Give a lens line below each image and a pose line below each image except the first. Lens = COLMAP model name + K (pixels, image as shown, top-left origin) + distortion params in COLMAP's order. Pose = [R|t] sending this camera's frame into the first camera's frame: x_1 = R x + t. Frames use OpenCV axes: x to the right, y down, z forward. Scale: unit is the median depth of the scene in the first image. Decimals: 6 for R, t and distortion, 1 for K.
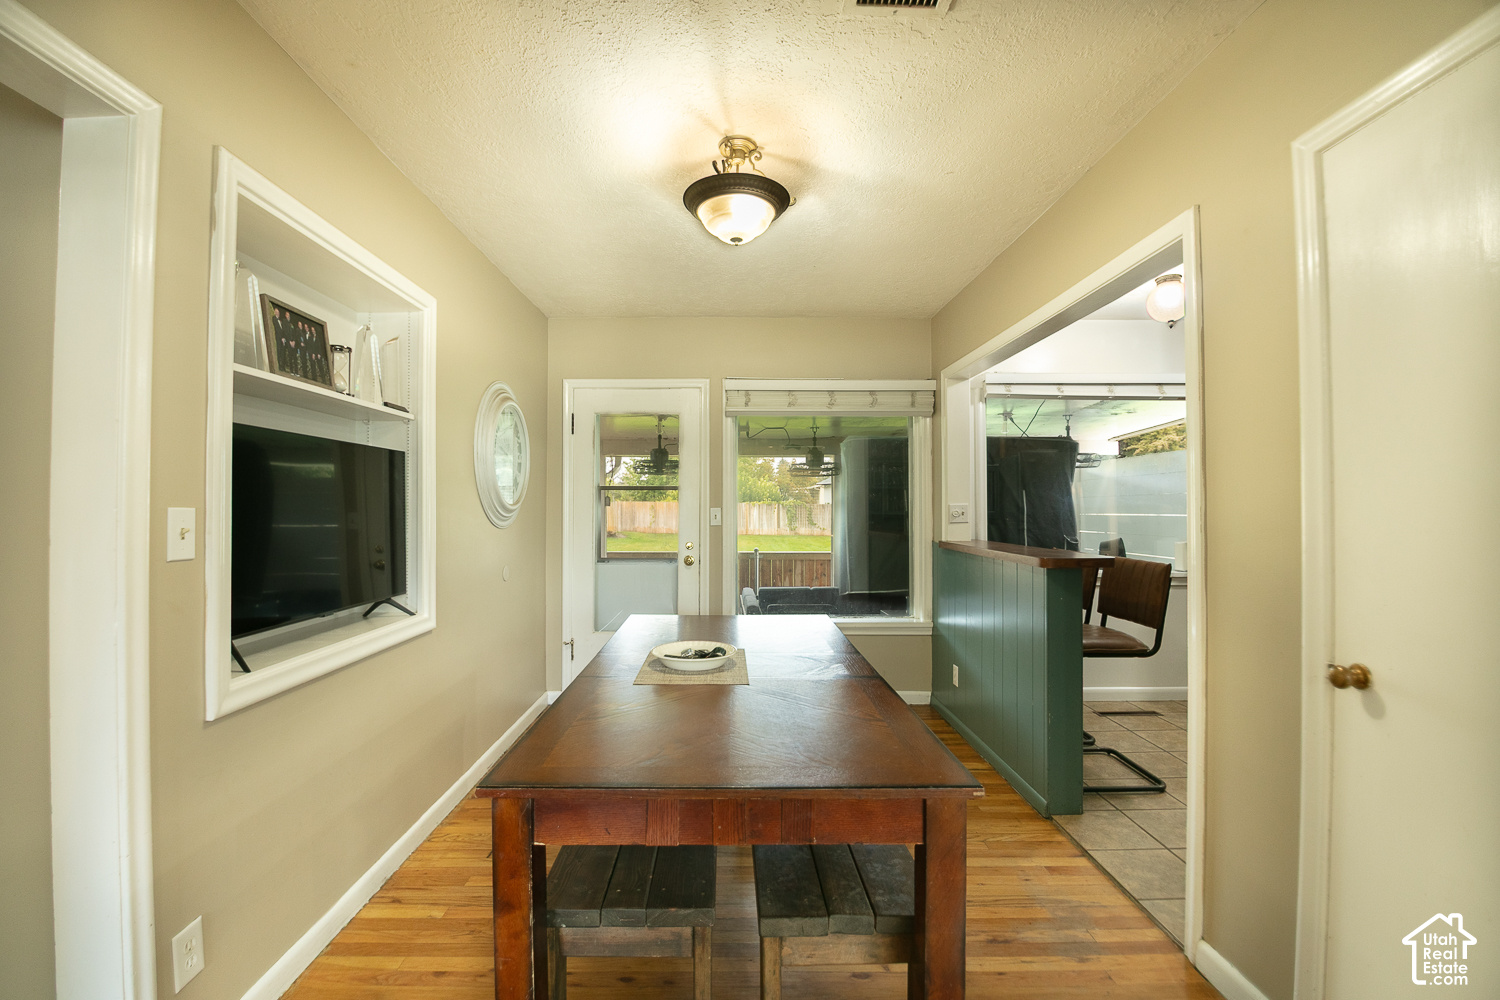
lens RADIAL K [[675.9, 0, 749.4], [0, 675.9, 501.4], [0, 0, 1]] dist [-0.000707, 0.000080]
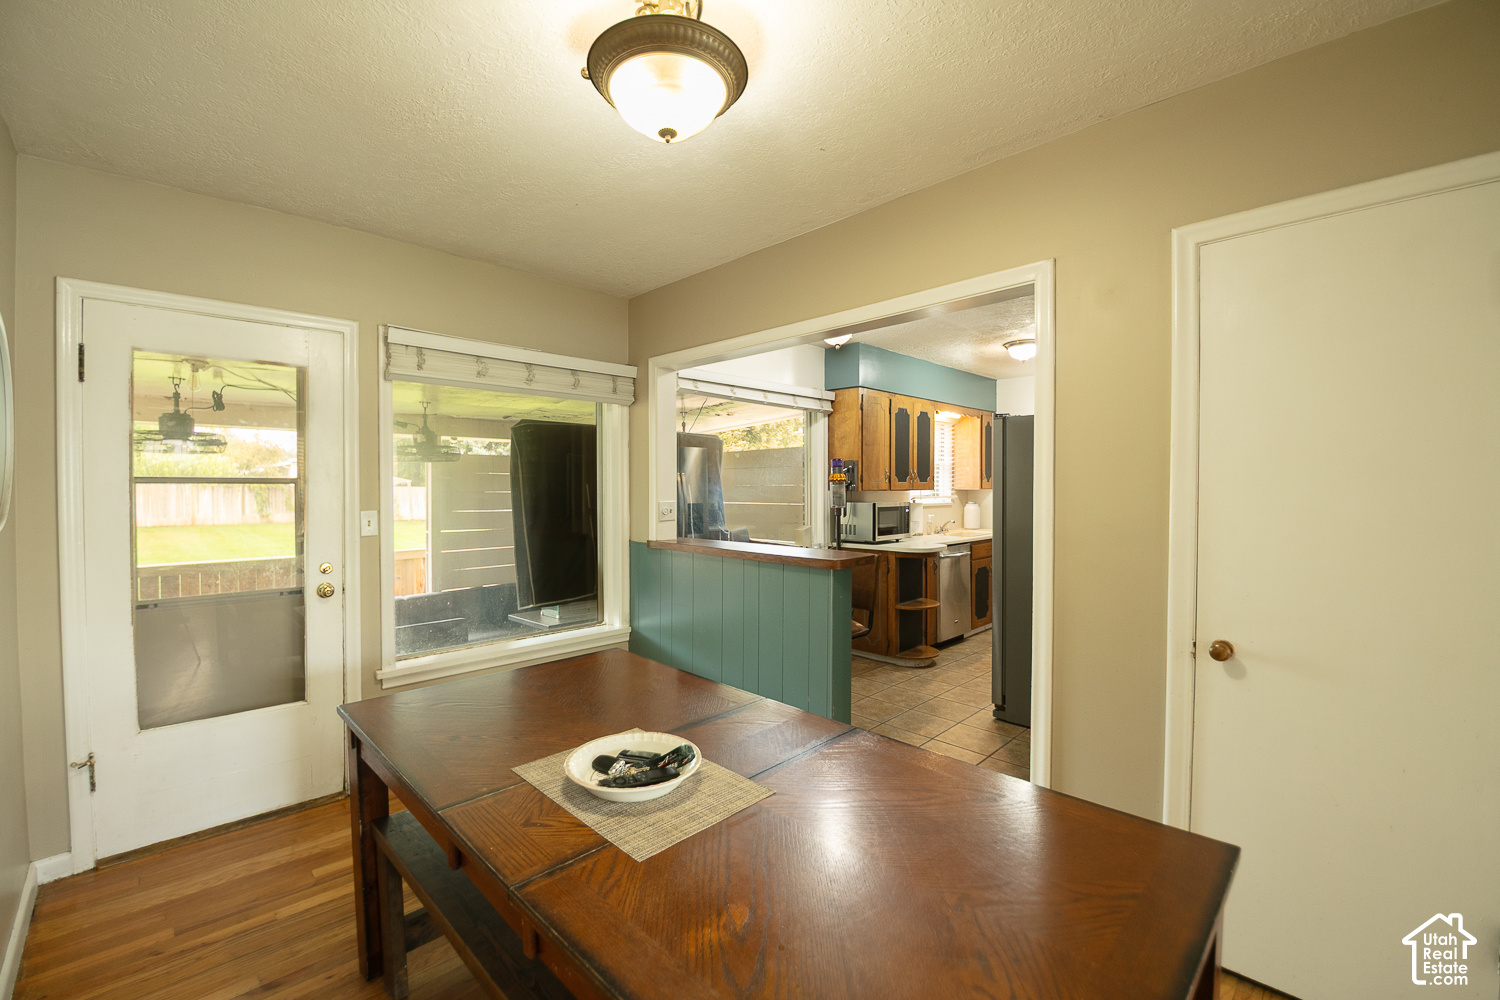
lens RADIAL K [[628.4, 0, 749.4], [0, 628.4, 500.0], [0, 0, 1]] dist [-0.022617, -0.000097]
pose [[0.720262, -0.014004, 0.693561, -0.213360], [-0.007389, 0.999585, 0.027857, -0.021958], [-0.693663, -0.025189, 0.719859, 0.267156]]
